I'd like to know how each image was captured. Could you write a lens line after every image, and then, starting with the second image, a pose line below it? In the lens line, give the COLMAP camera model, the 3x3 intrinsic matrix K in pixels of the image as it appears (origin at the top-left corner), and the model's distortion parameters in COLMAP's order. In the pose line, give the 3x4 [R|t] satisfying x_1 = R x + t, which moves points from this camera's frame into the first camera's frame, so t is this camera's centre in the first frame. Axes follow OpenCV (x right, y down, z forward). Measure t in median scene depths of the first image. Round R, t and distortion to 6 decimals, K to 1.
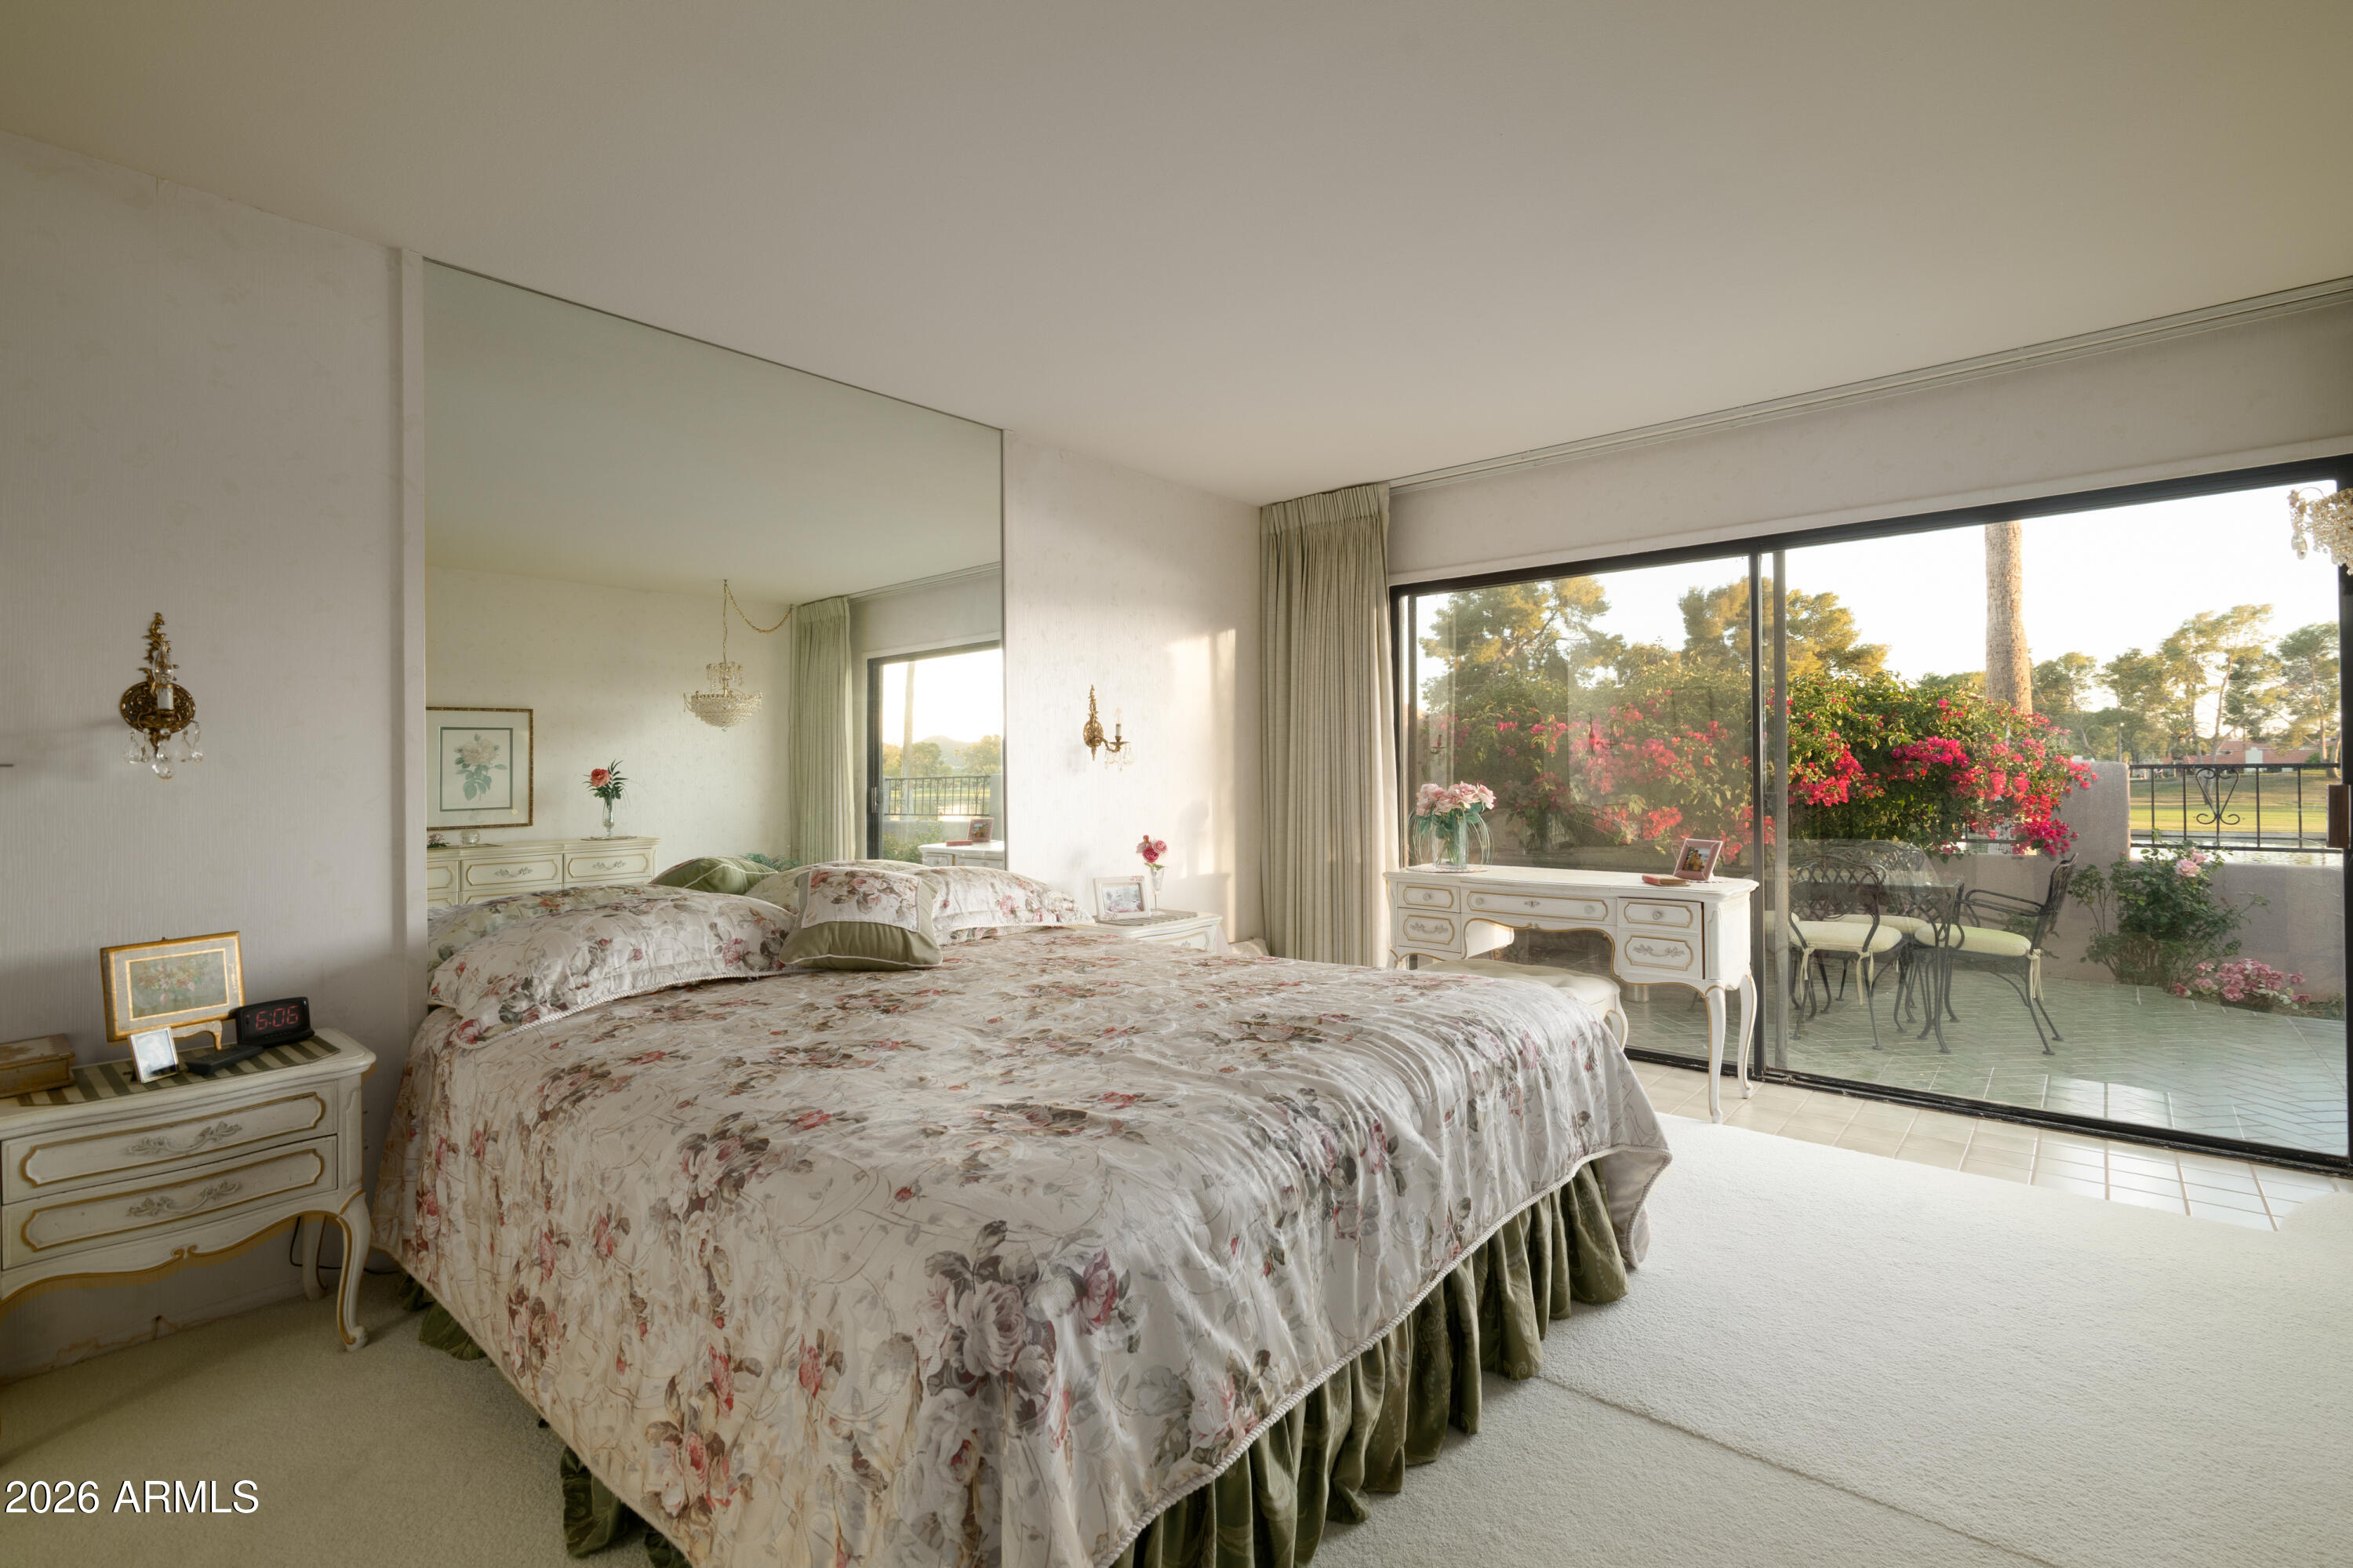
lens RADIAL K [[1035.4, 0, 1176.5], [0, 1035.4, 784.0], [0, 0, 1]] dist [-0.001123, -0.000091]
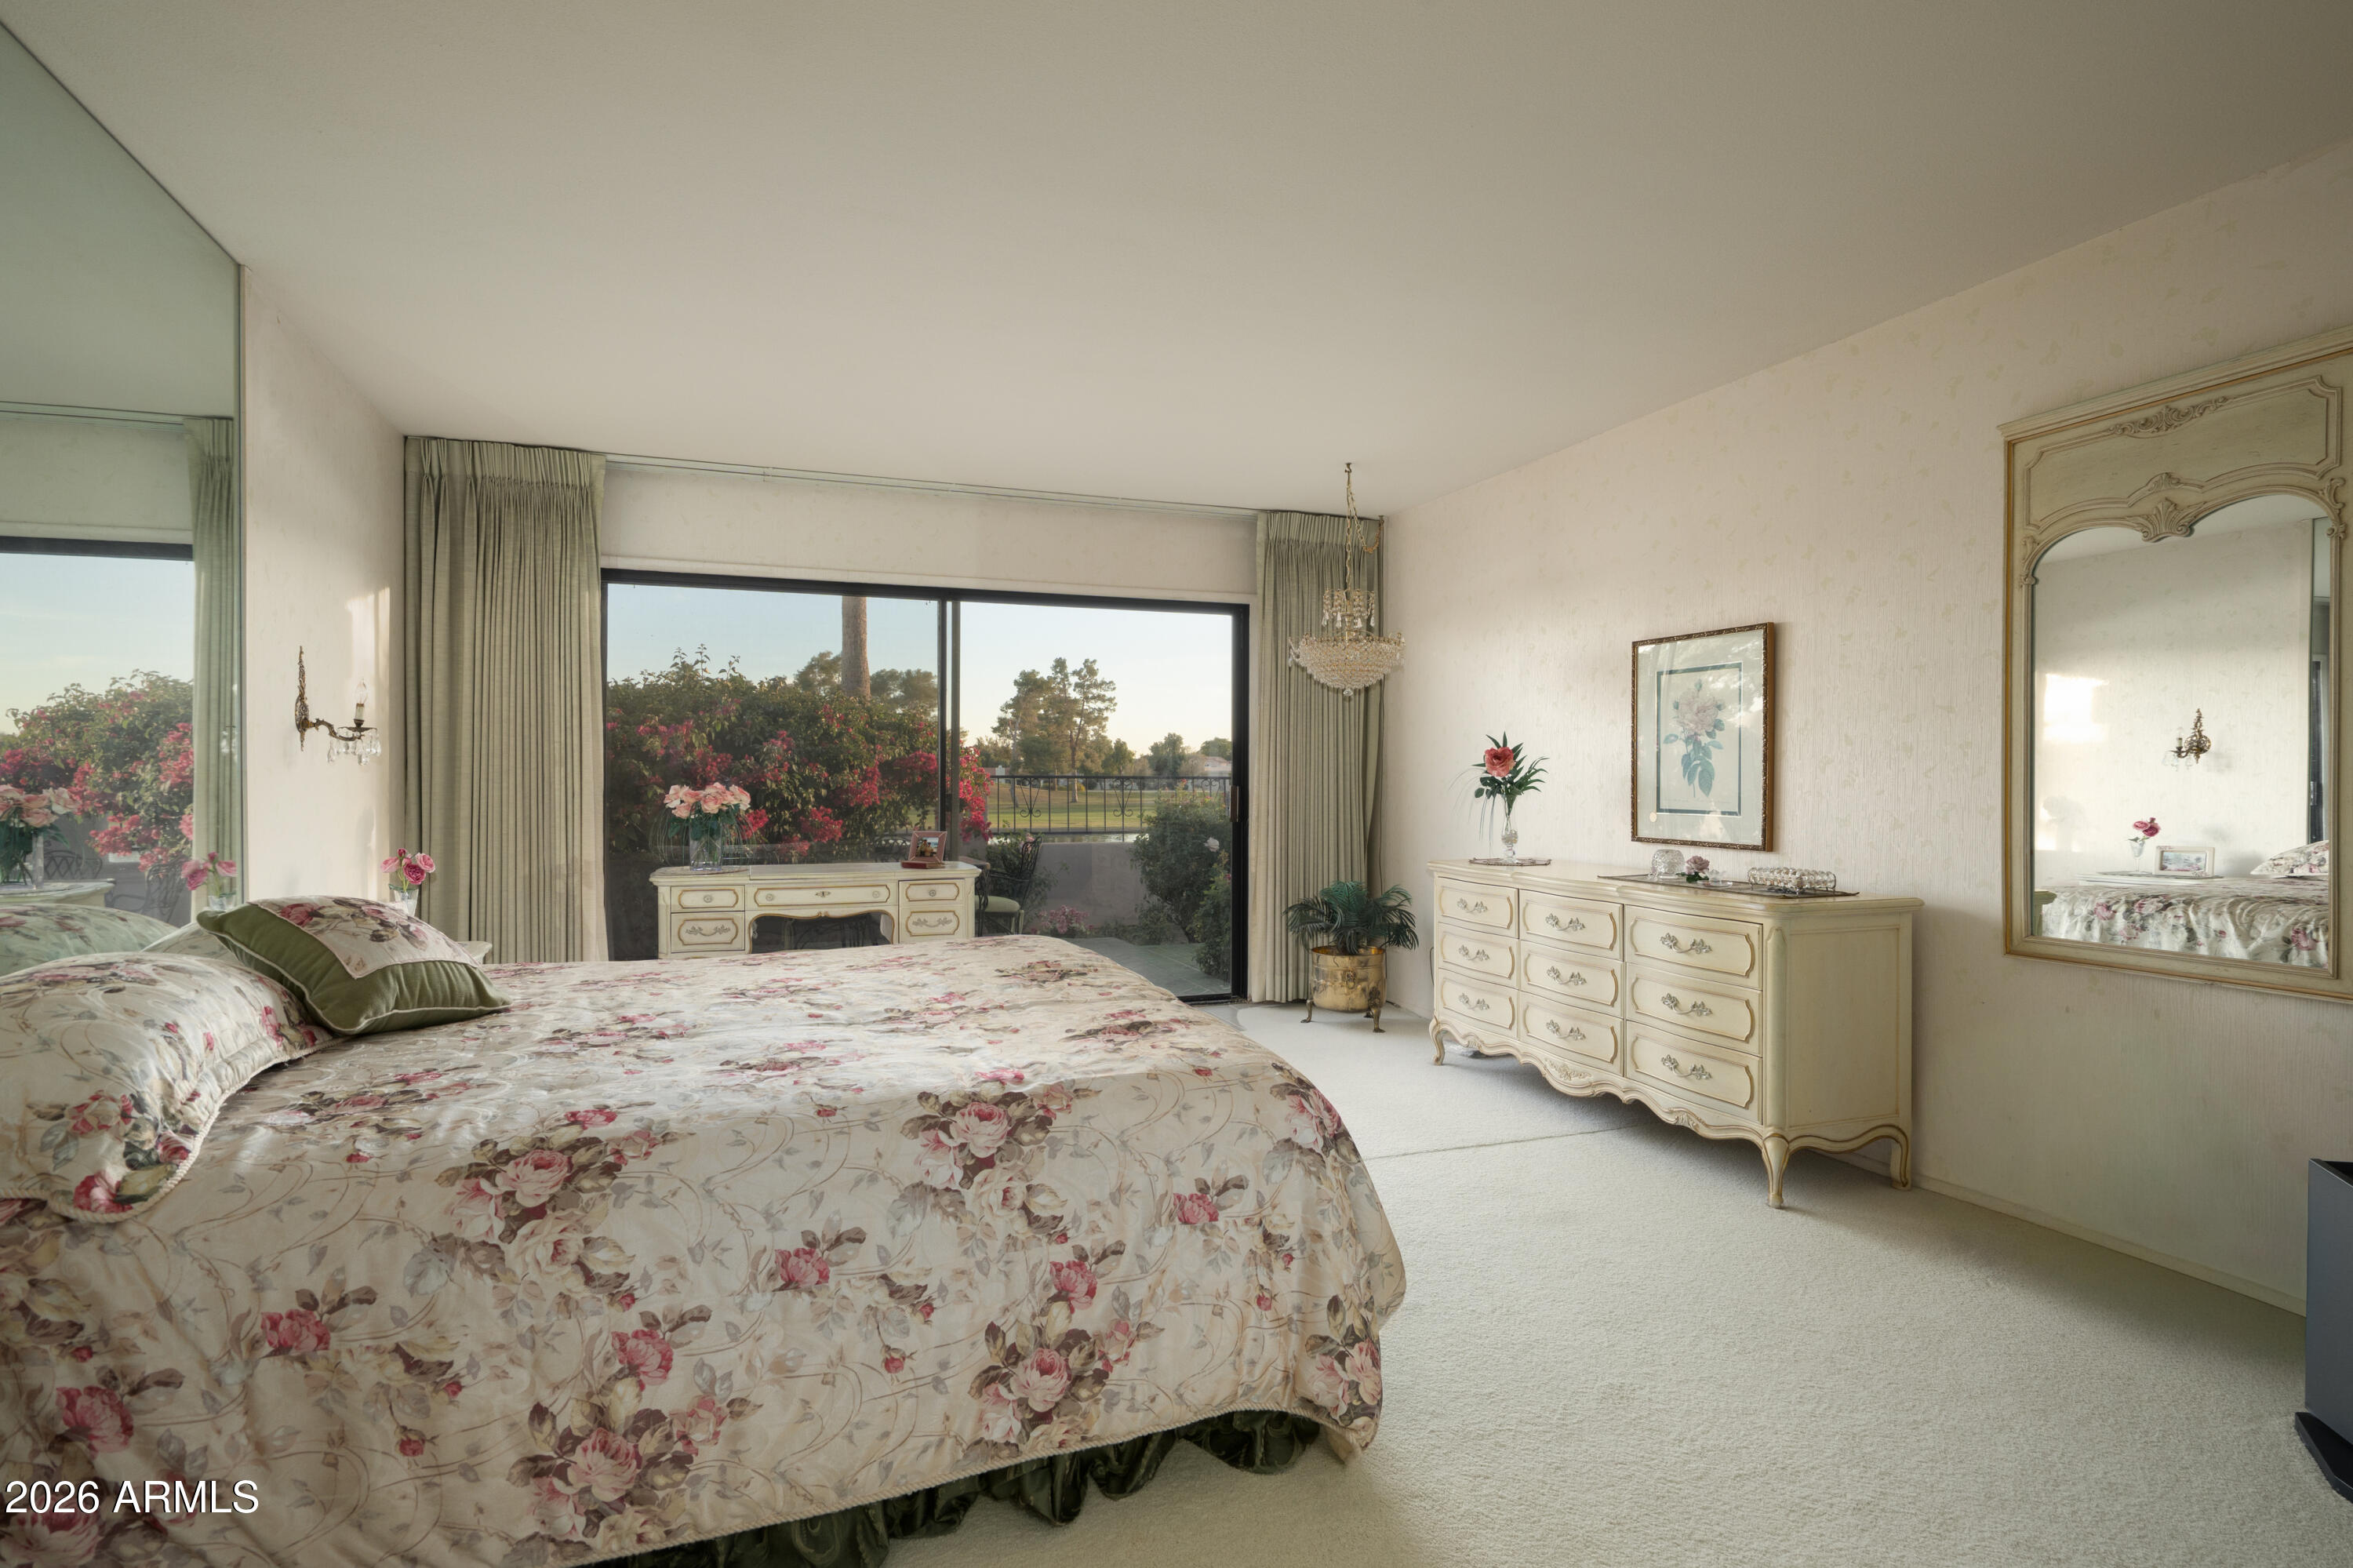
lens RADIAL K [[1100.6, 0, 1173.0], [0, 1100.6, 795.7], [0, 0, 1]] dist [0.000506, 0.000144]
pose [[0.507103, -0.001675, 0.861884, -0.458459], [-0.001933, 0.999993, 0.003081, 0.006352], [-0.861883, -0.003229, 0.507096, 0.084986]]
